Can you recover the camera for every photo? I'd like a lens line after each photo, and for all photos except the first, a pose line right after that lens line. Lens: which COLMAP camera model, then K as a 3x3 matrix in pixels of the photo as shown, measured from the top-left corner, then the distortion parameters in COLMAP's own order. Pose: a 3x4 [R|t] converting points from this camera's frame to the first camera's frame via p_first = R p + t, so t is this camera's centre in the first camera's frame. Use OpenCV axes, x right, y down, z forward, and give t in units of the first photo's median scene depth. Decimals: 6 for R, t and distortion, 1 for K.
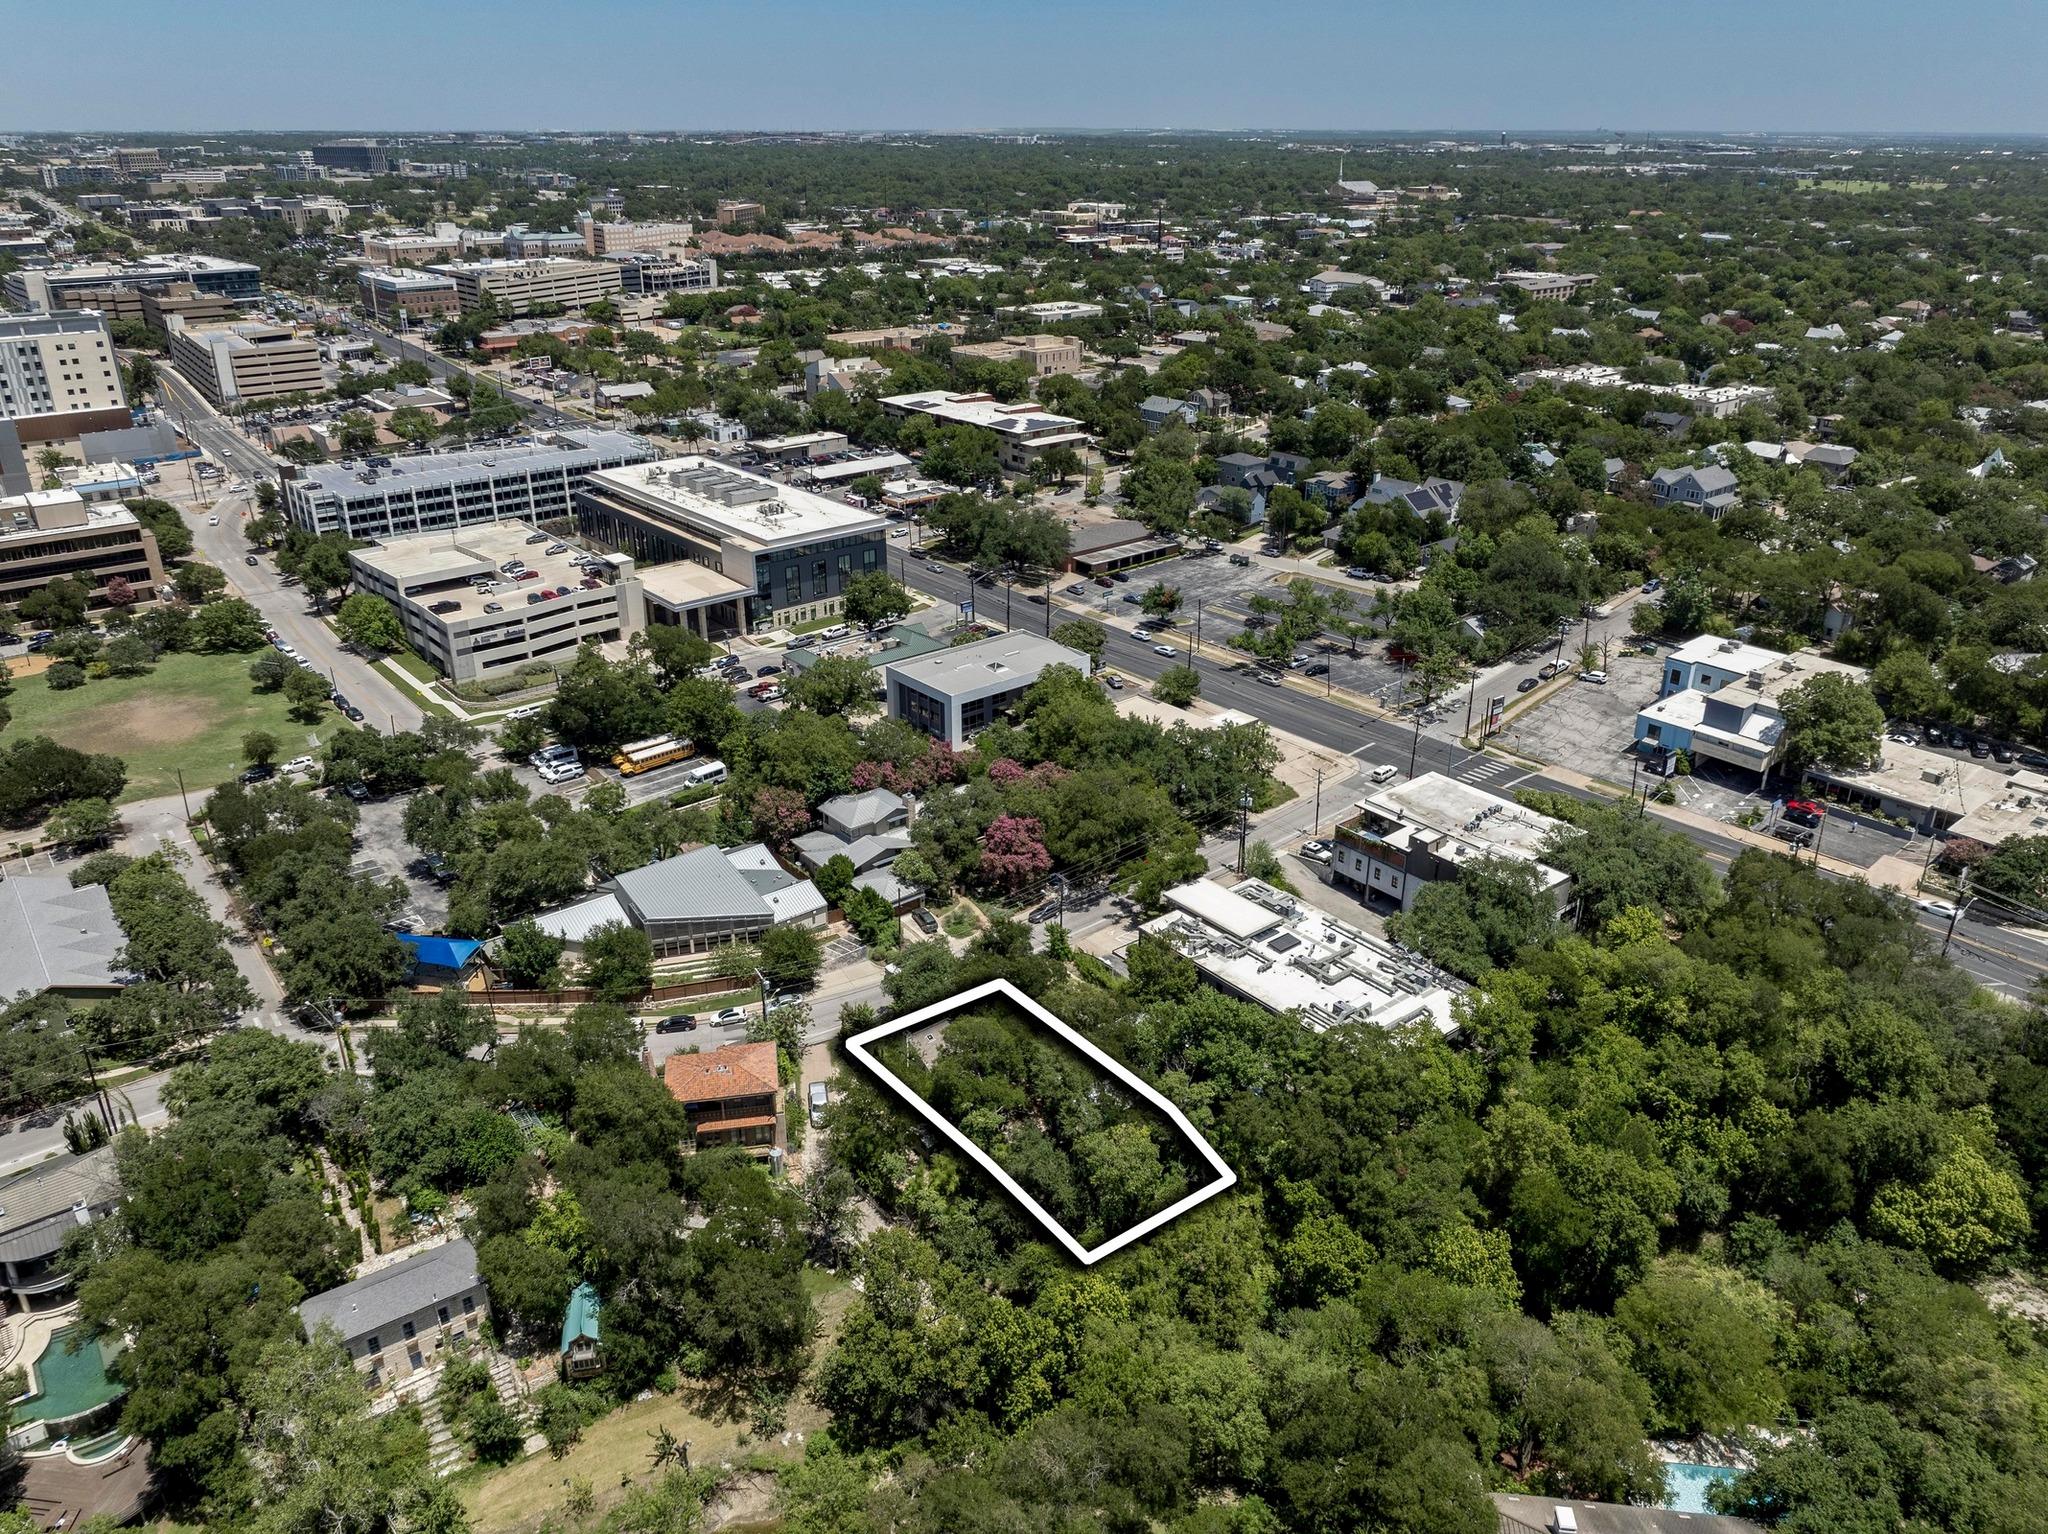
lens RADIAL K [[1452.1, 0, 1013.8], [0, 1452.1, 768.9], [0, 0, 1]] dist [-0.027084, 0.015729]
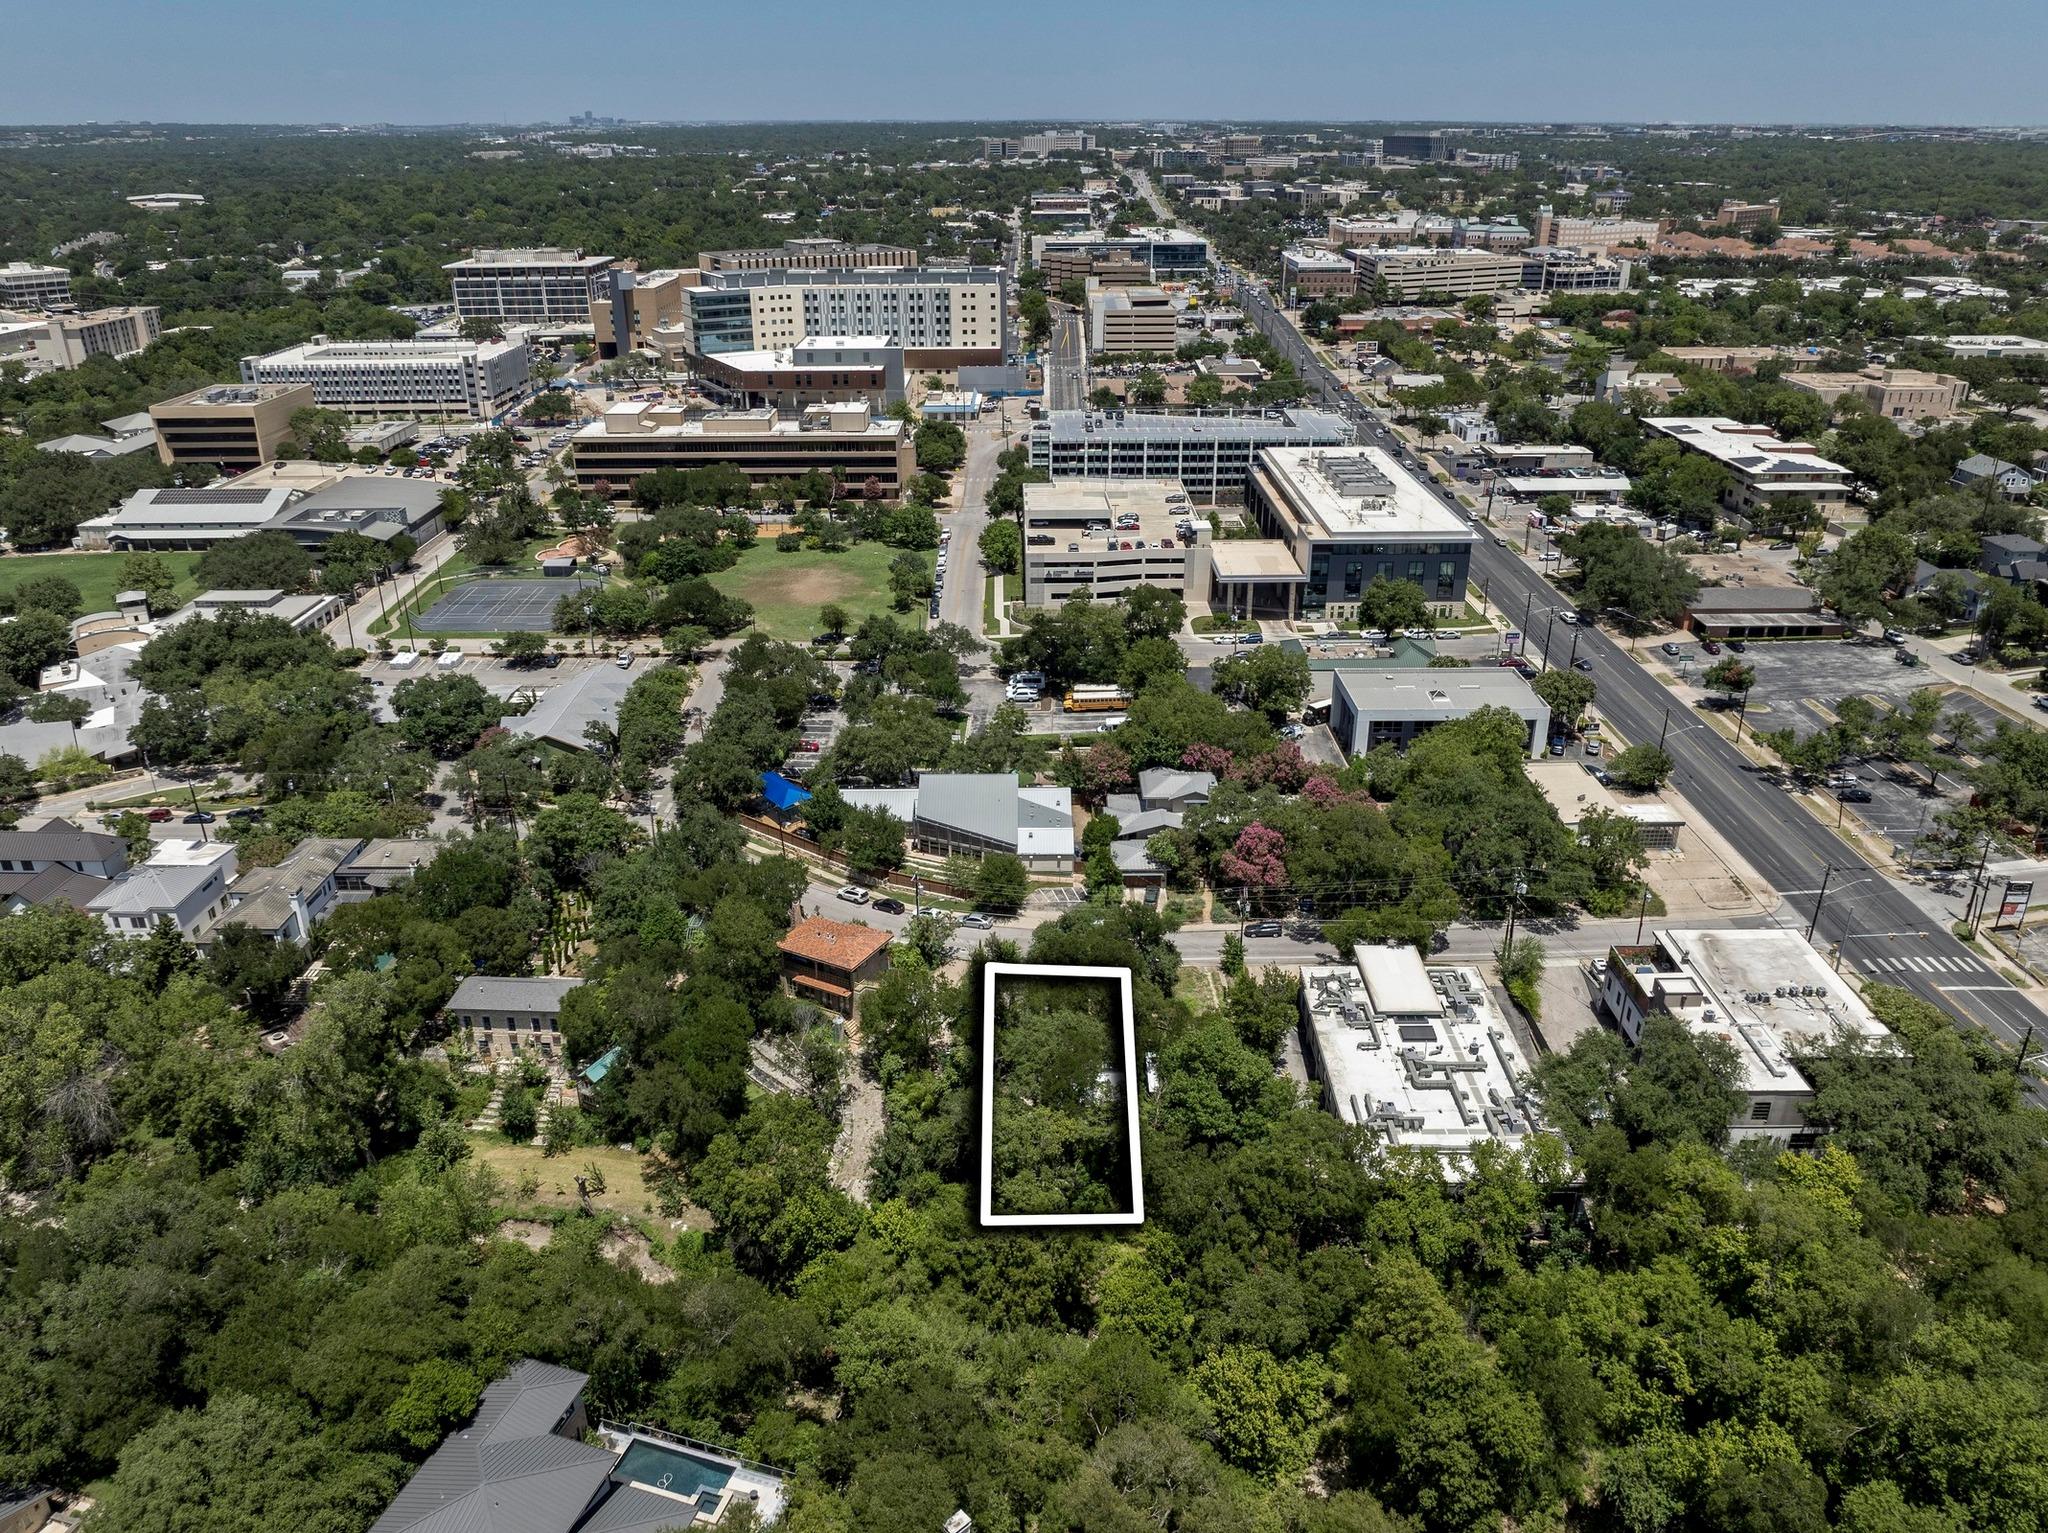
lens RADIAL K [[1452.1, 0, 1024.9], [0, 1452.1, 772.1], [0, 0, 1]] dist [-0.027084, 0.015729]
pose [[0.775228, 0.257874, -0.576648, 0.287158], [-0.253971, 0.963085, 0.089257, -0.032807], [0.578378, 0.077258, 0.812103, 0.073317]]
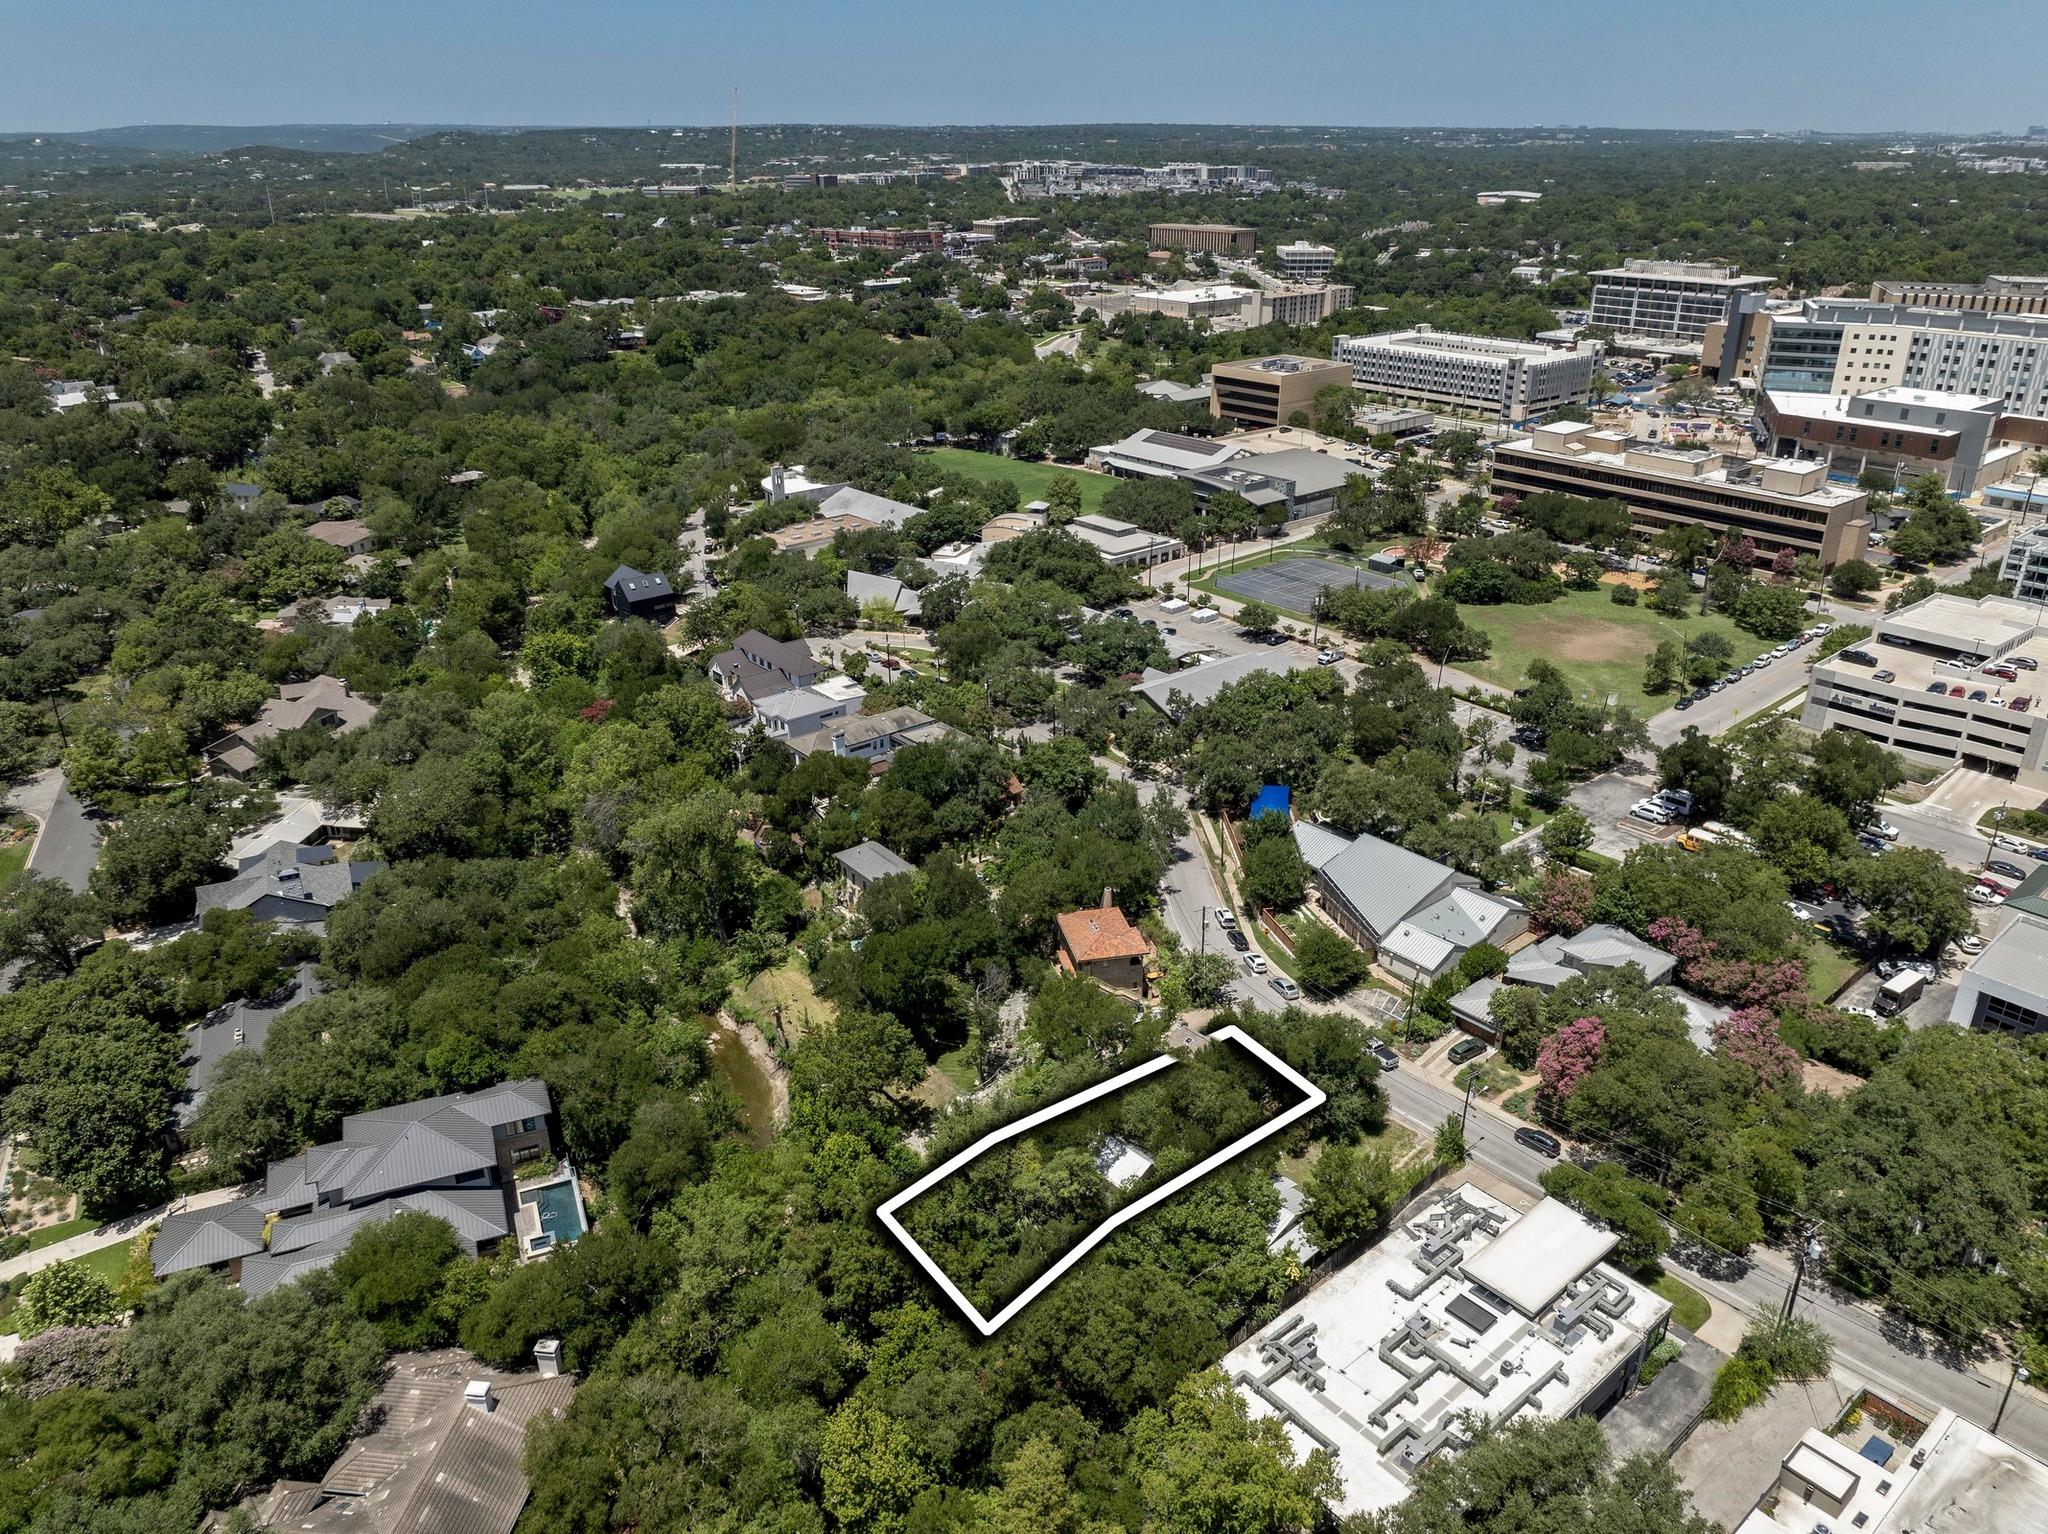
lens RADIAL K [[1452.1, 0, 1032.4], [0, 1452.1, 764.9], [0, 0, 1]] dist [-0.027084, 0.015729]
pose [[0.030134, 0.403497, -0.914485, 0.428094], [-0.407457, 0.840392, 0.357379, -0.158732], [0.912727, 0.361845, 0.189732, 0.354410]]
